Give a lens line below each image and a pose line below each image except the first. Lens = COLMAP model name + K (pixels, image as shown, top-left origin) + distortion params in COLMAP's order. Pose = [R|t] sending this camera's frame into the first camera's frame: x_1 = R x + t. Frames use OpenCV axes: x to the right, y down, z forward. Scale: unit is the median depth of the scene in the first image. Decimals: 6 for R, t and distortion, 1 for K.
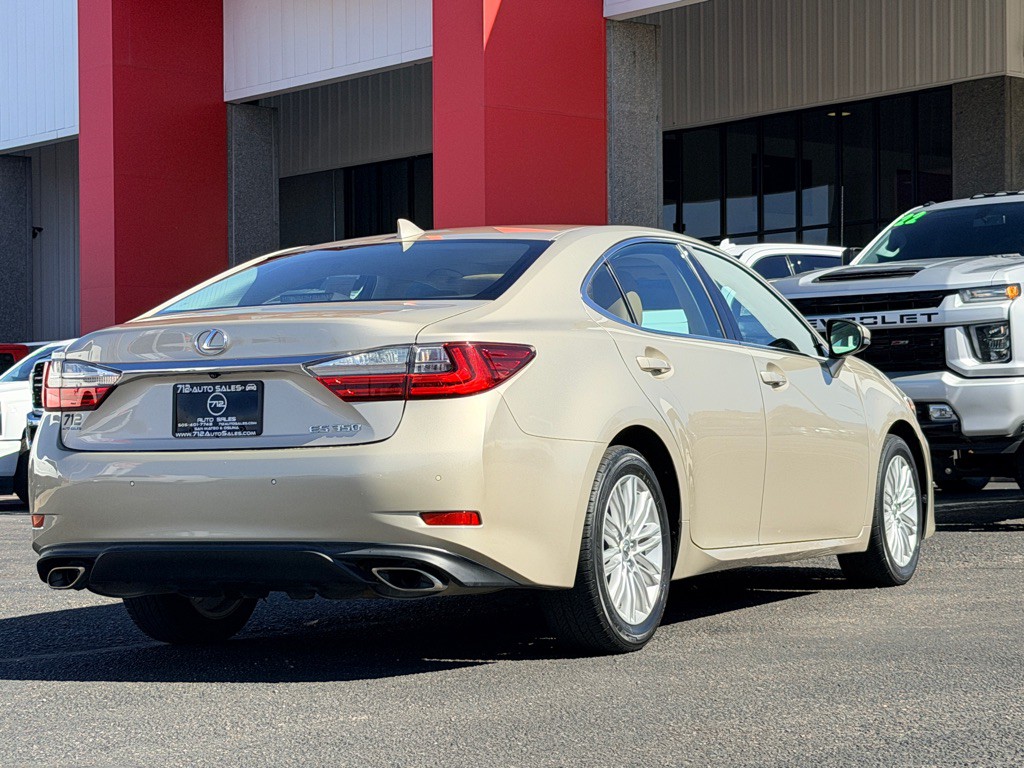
lens RADIAL K [[2203.7, 0, 520.6], [0, 2203.7, 381.0], [0, 0, 1]] dist [0.121674, 0.000000]
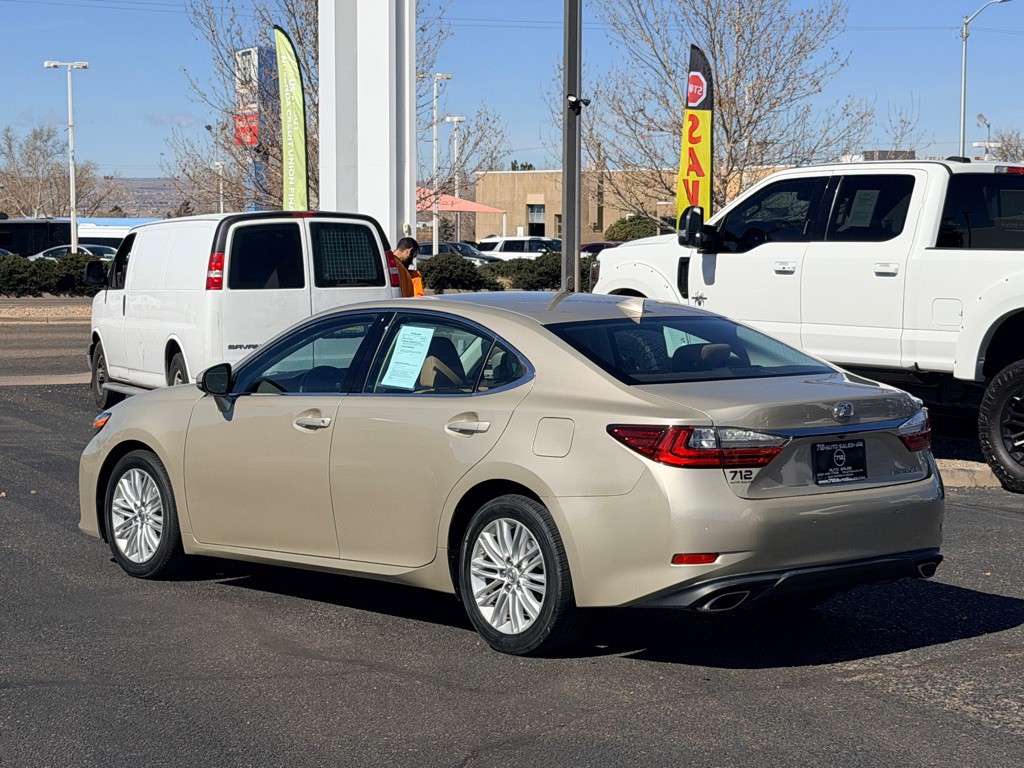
lens RADIAL K [[2203.7, 0, 508.2], [0, 2203.7, 381.2], [0, 0, 1]] dist [0.121674, 0.000000]
pose [[0.386285, -0.025411, 0.922029, -1.446132], [-0.015973, 0.999286, 0.034232, -0.078510], [-0.922241, -0.027951, 0.385604, 0.661641]]
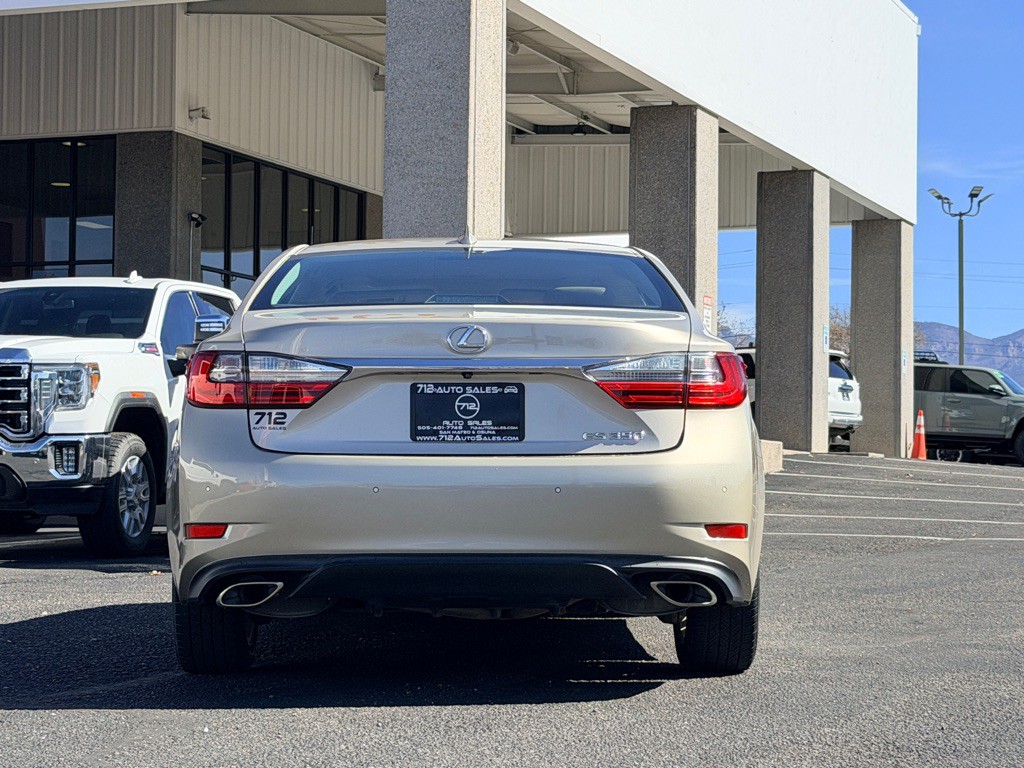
lens RADIAL K [[2203.7, 0, 513.7], [0, 2203.7, 384.4], [0, 0, 1]] dist [0.121674, 0.000000]
pose [[0.886397, 0.043542, 0.460874, -0.544851], [-0.032304, 0.998958, -0.032247, 0.030305], [-0.461798, 0.013696, 0.886879, 0.163524]]
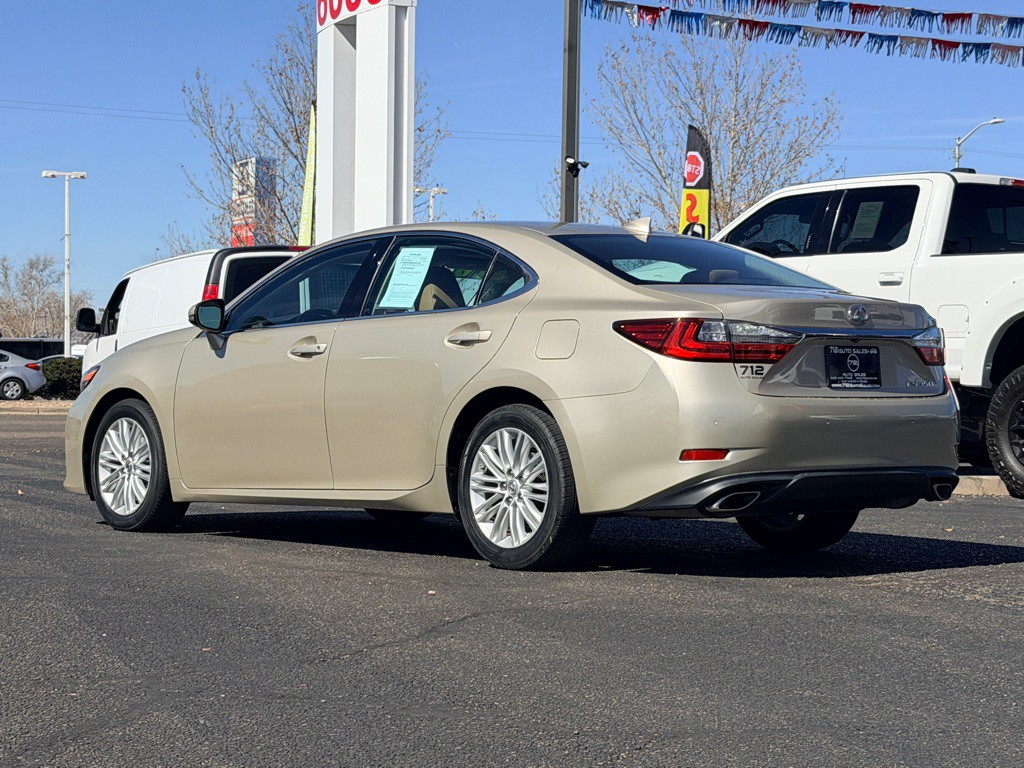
lens RADIAL K [[2203.7, 0, 516.5], [0, 2203.7, 381.9], [0, 0, 1]] dist [0.121674, 0.000000]
pose [[0.379905, 0.034064, 0.924398, -1.405170], [-0.024015, 0.999348, -0.026957, 0.061131], [-0.924714, -0.011959, 0.380476, 0.681538]]
